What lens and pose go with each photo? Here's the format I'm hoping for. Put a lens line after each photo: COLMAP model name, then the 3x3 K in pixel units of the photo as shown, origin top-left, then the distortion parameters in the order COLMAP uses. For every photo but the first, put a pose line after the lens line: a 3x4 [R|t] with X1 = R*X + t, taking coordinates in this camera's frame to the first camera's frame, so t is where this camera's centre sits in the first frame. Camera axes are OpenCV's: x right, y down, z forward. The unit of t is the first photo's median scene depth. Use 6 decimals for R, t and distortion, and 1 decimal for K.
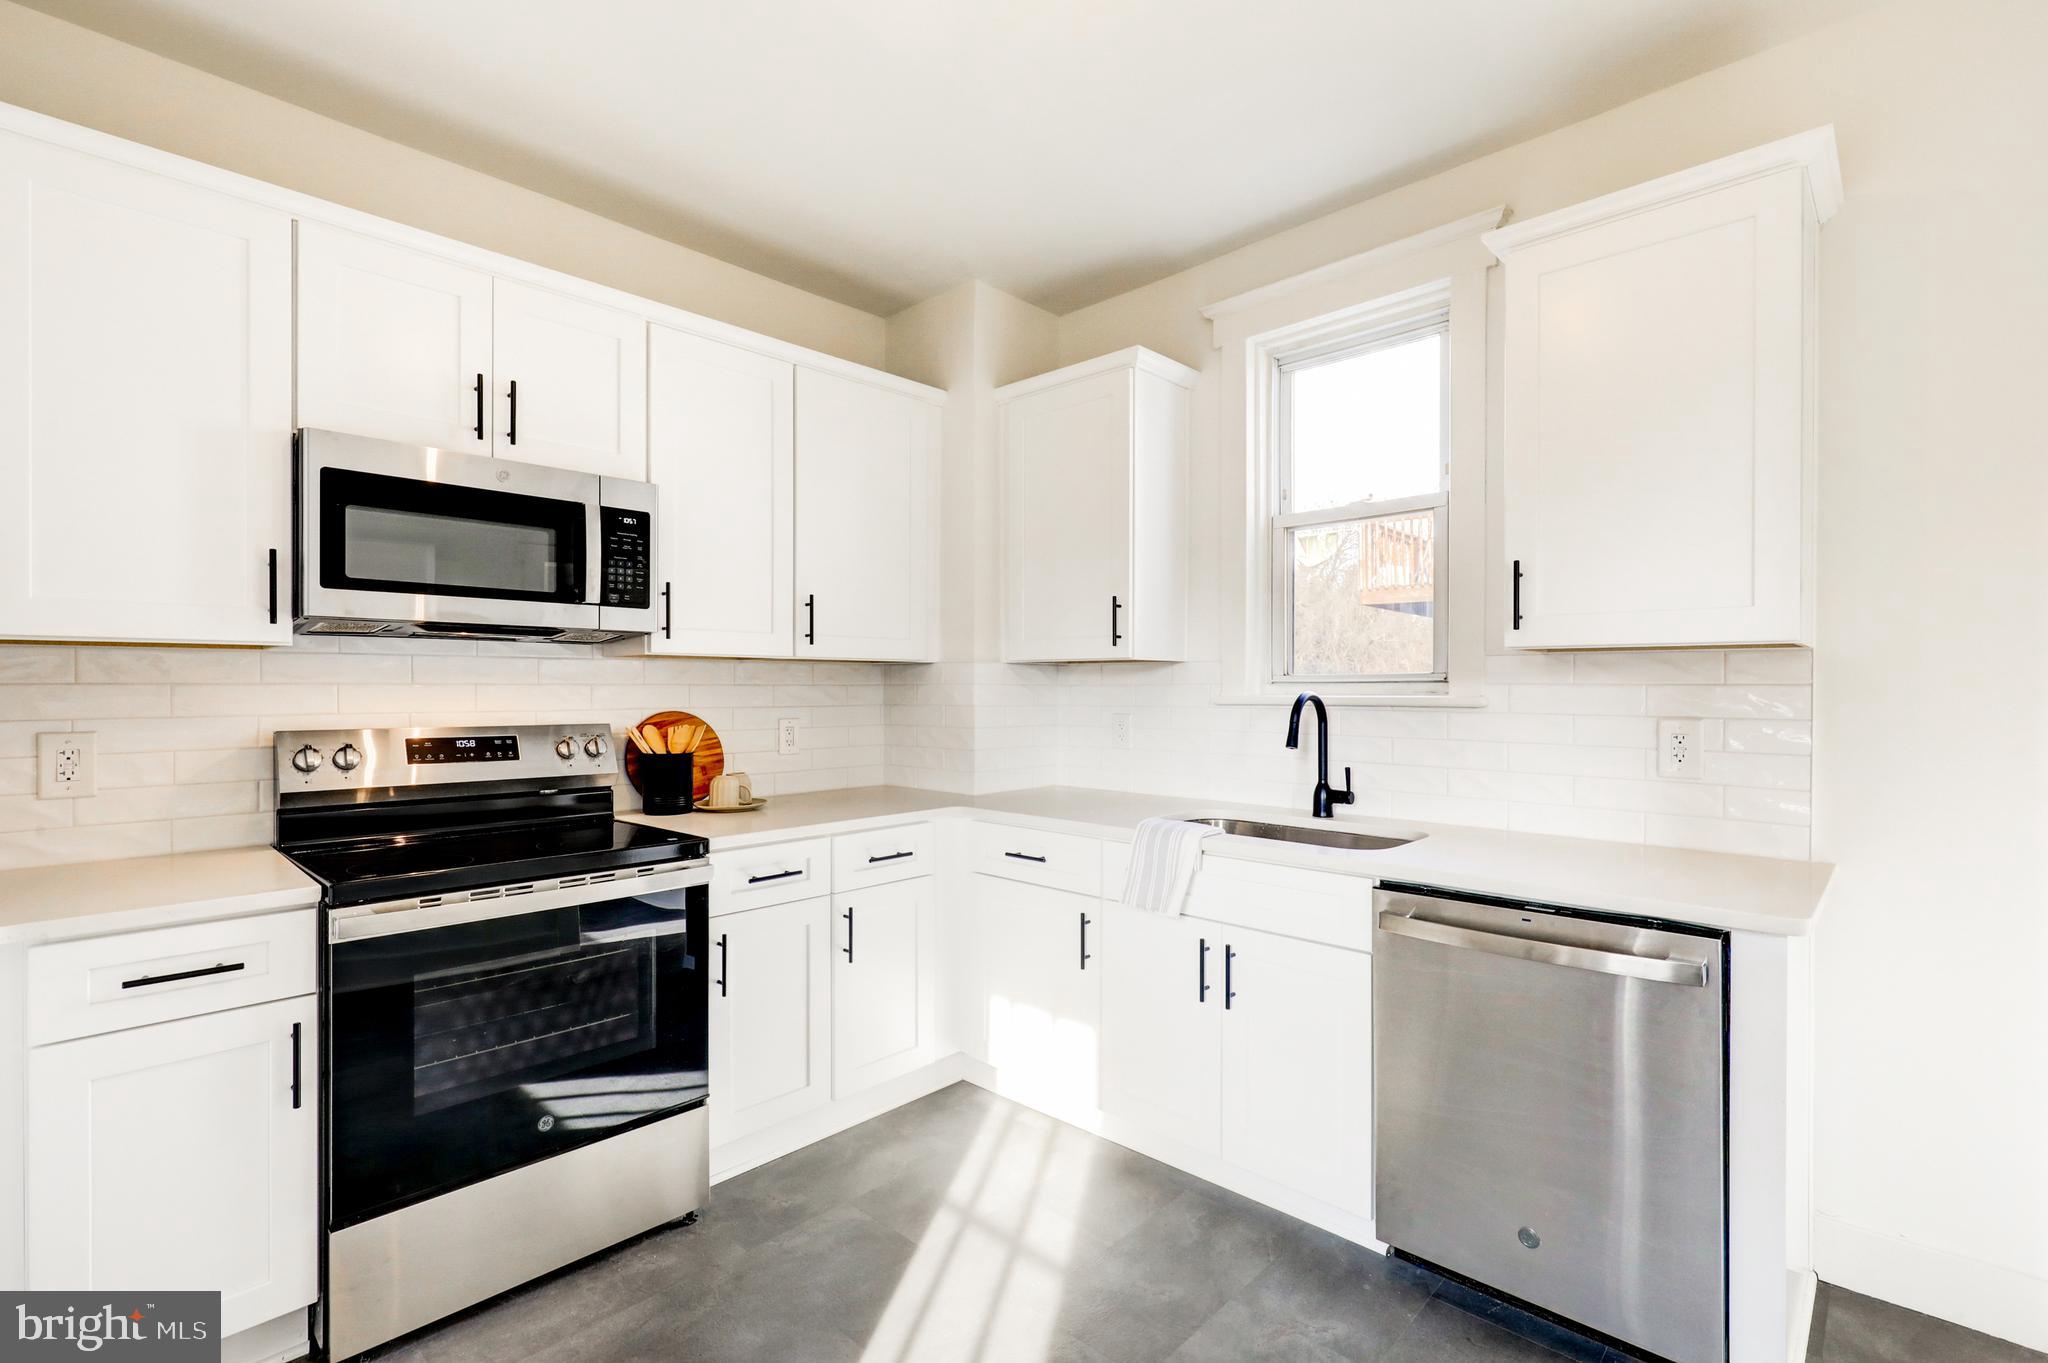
lens RADIAL K [[944.2, 0, 1041.5], [0, 944.2, 682.5], [0, 0, 1]] dist [0.003621, 0.000272]
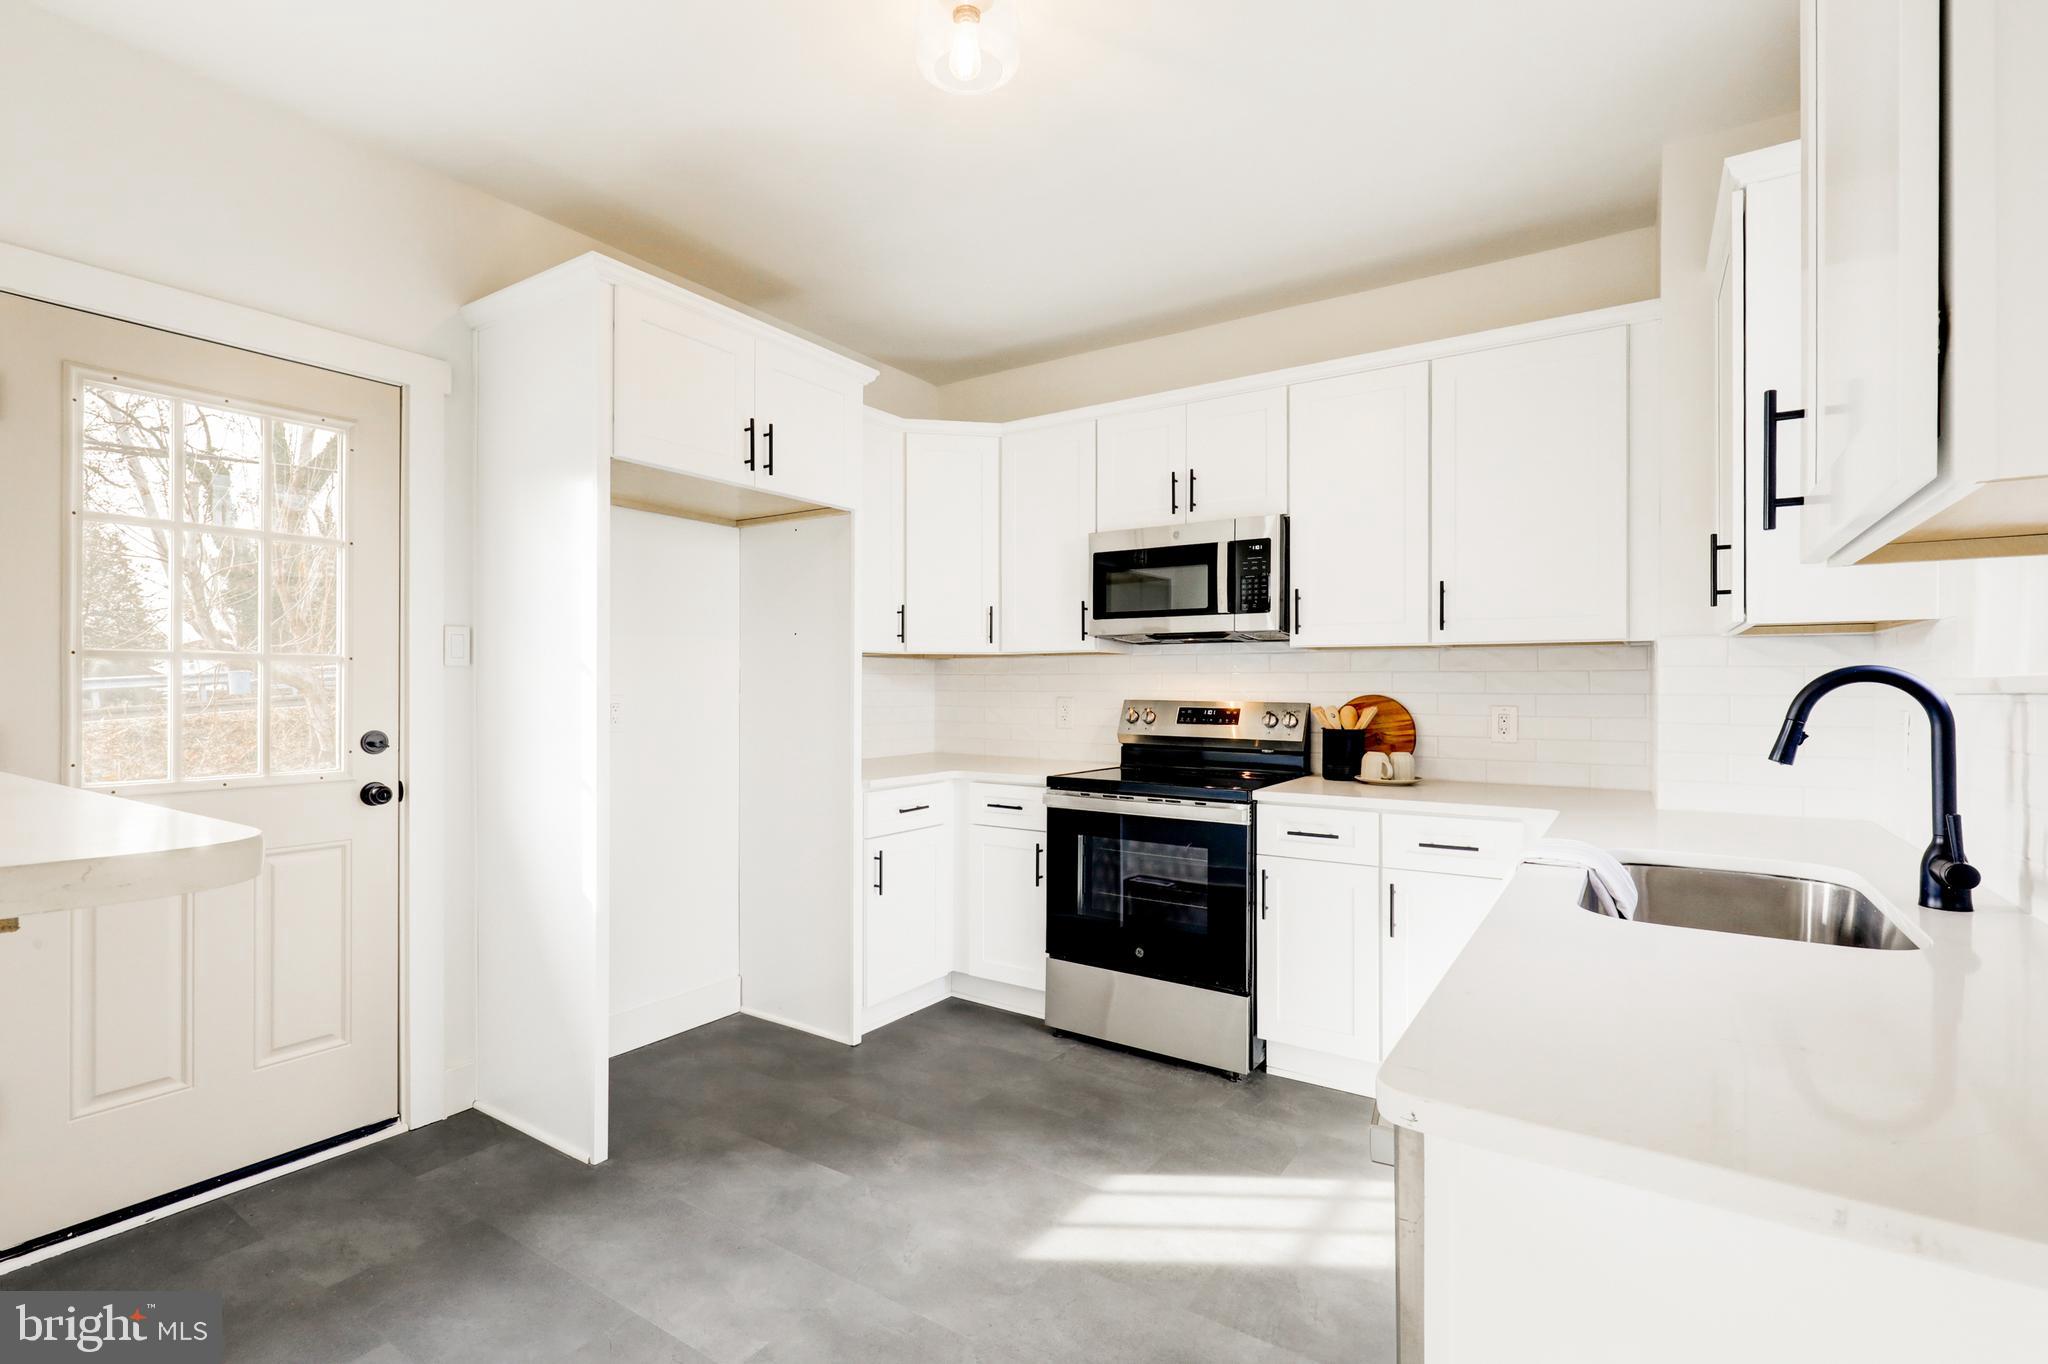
lens RADIAL K [[944.2, 0, 1022.8], [0, 944.2, 685.7], [0, 0, 1]] dist [0.003621, 0.000272]
pose [[0.141865, 0.000545, -0.989886, 0.846875], [0.002127, 0.999997, 0.000856, 0.020843], [0.989884, -0.002227, 0.141863, 0.503293]]
